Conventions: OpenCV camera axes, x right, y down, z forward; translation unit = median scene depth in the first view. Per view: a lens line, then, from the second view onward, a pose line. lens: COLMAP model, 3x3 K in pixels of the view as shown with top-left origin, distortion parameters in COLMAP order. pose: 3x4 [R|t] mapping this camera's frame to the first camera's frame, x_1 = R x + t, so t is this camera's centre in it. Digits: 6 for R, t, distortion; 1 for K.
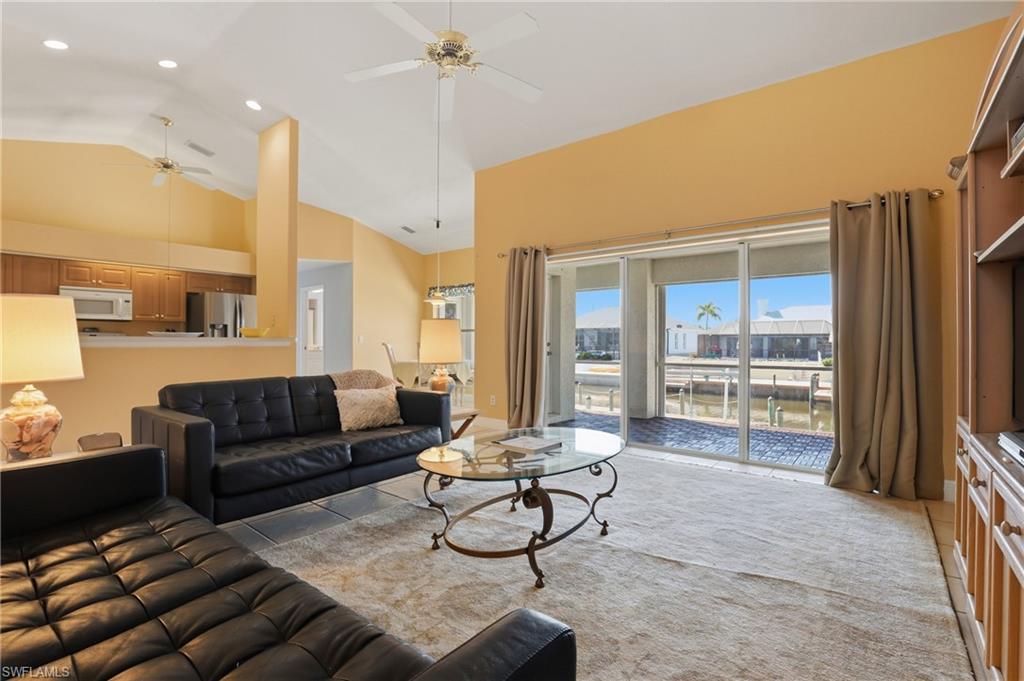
lens RADIAL K [[465.7, 0, 514.2], [0, 465.7, 338.9], [0, 0, 1]] dist [-0.034126, 0.002586]
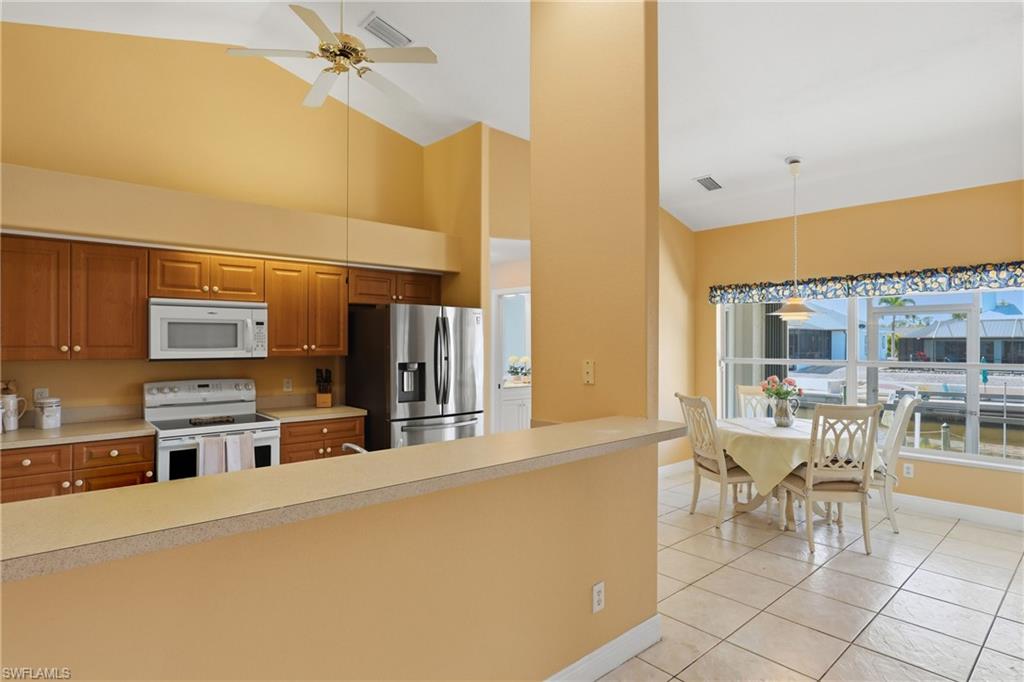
lens RADIAL K [[539.1, 0, 522.4], [0, 539.1, 340.7], [0, 0, 1]] dist [-0.017690, 0.004589]
pose [[0.987137, -0.001613, -0.159866, -0.434014], [0.002221, 0.999991, 0.003622, -0.062954], [0.159859, -0.003930, 0.987132, 0.410795]]
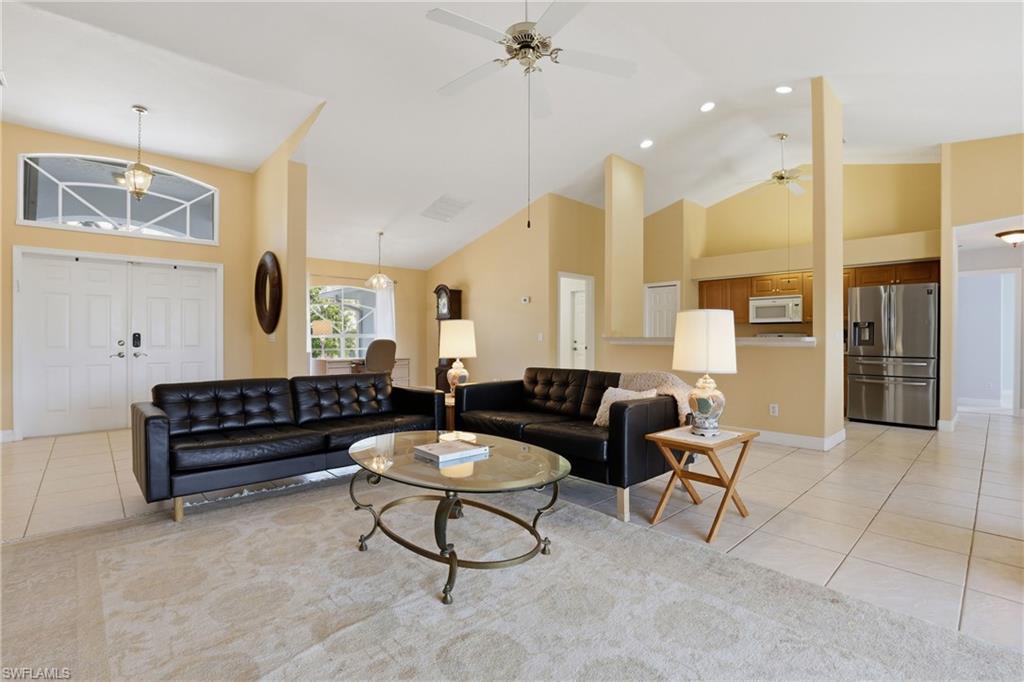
lens RADIAL K [[465.7, 0, 512.7], [0, 465.7, 339.2], [0, 0, 1]] dist [-0.034126, 0.002586]
pose [[-0.145239, -0.002527, -0.989393, 0.354970], [0.002632, 0.999992, -0.002941, 0.002300], [0.989393, -0.003031, -0.145231, 0.474877]]
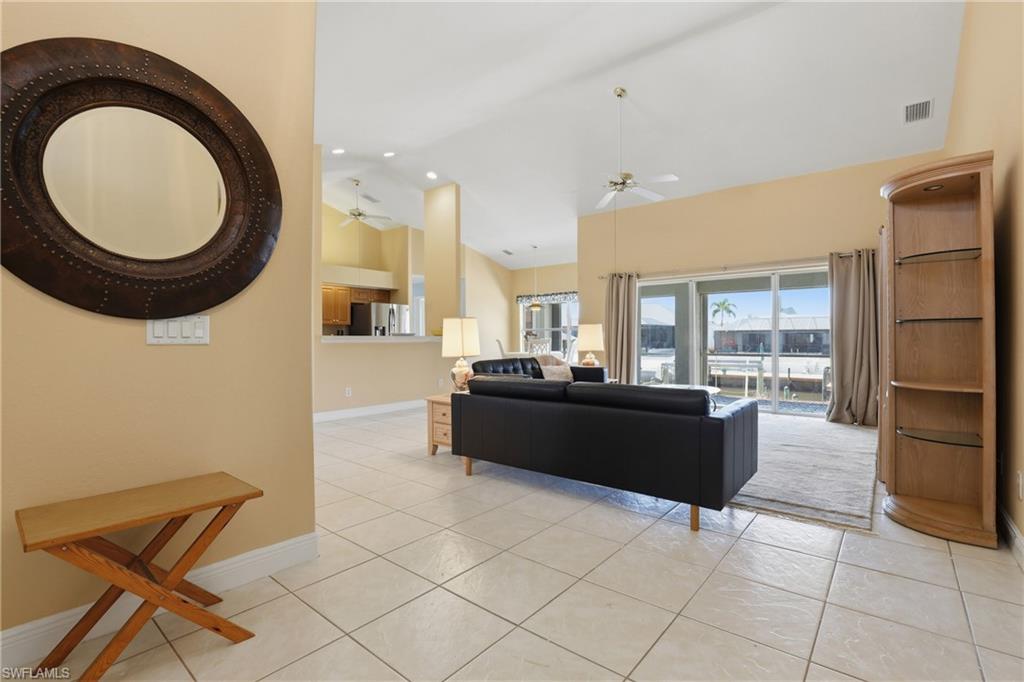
lens RADIAL K [[465.7, 0, 513.5], [0, 465.7, 339.9], [0, 0, 1]] dist [-0.034126, 0.002586]
pose [[0.999707, -0.006193, -0.023401, -0.228617], [0.006380, 0.999948, 0.007930, -0.000437], [0.023351, -0.008077, 0.999695, -0.379391]]
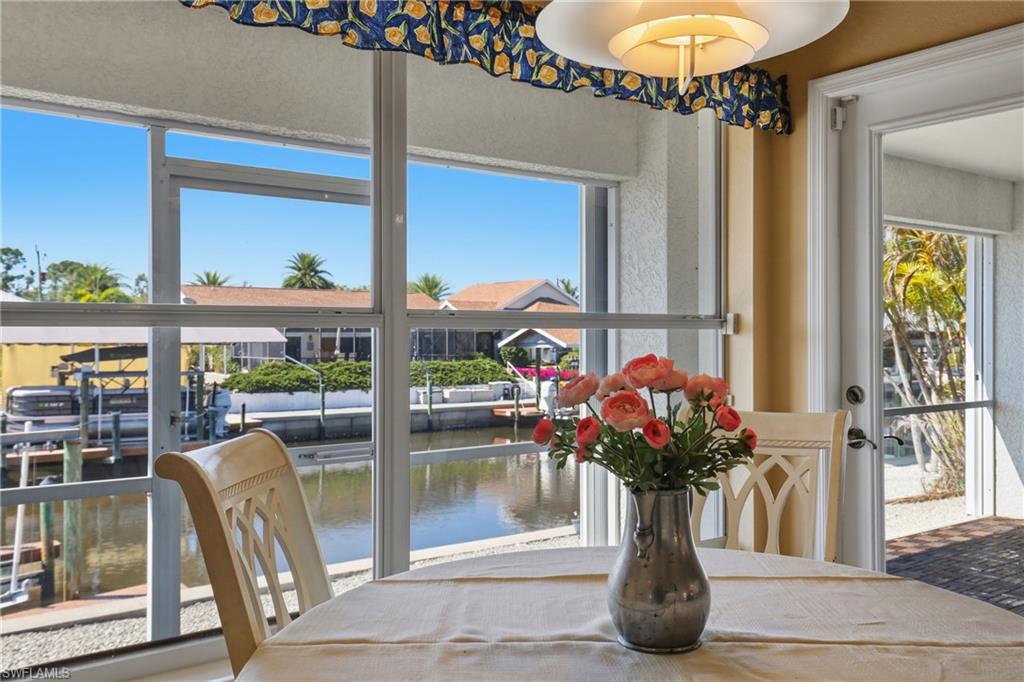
lens RADIAL K [[919.6, 0, 511.6], [0, 919.6, 341.5], [0, 0, 1]] dist [-0.014884, -0.015742]
pose [[0.230604, -0.005657, 0.973031, -0.454097], [-0.002500, 0.999976, 0.006406, -0.008533], [-0.973044, -0.003910, 0.230585, 1.153031]]
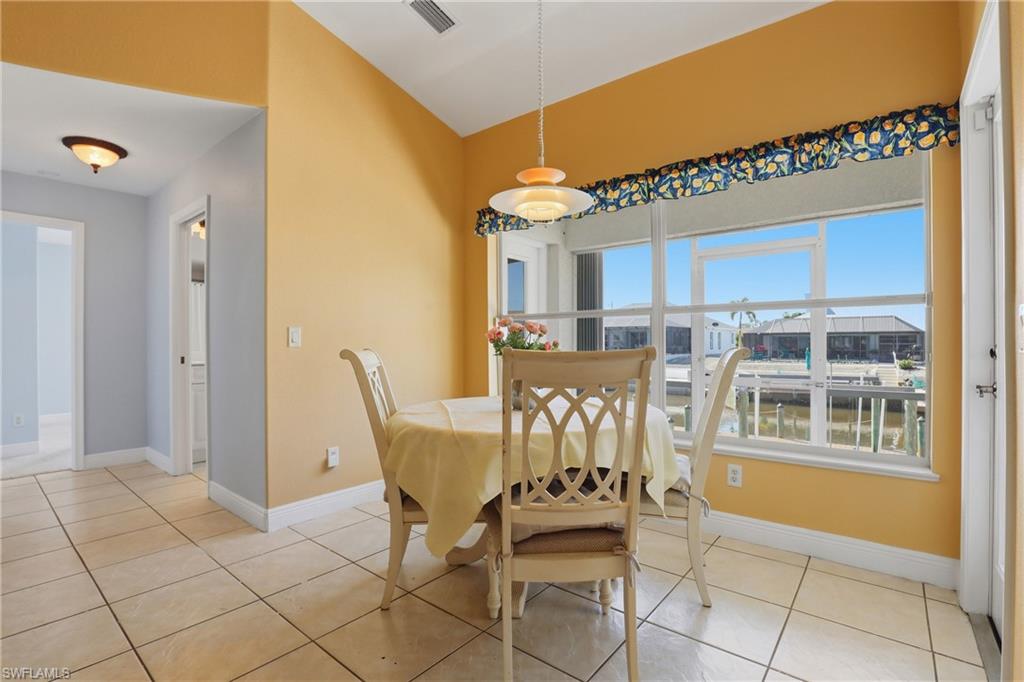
lens RADIAL K [[465.7, 0, 516.3], [0, 465.7, 339.2], [0, 0, 1]] dist [-0.034126, 0.002586]
pose [[0.999961, -0.003755, -0.007985, -0.206511], [0.003755, 0.999993, 0.000001, 0.003799], [0.007984, -0.000031, 0.999968, 0.832953]]
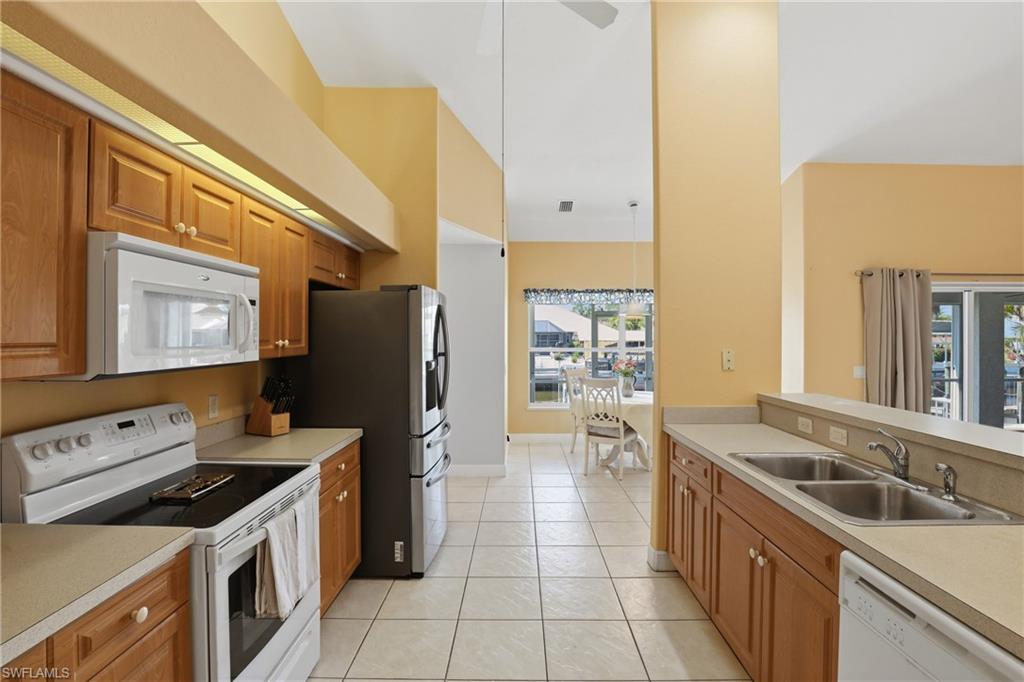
lens RADIAL K [[465.7, 0, 509.8], [0, 465.7, 334.8], [0, 0, 1]] dist [-0.034126, 0.002586]
pose [[0.787065, -0.001432, 0.616868, -0.902940], [-0.003330, 0.999973, 0.006570, -0.062477], [-0.616861, -0.007225, 0.787039, 0.636820]]
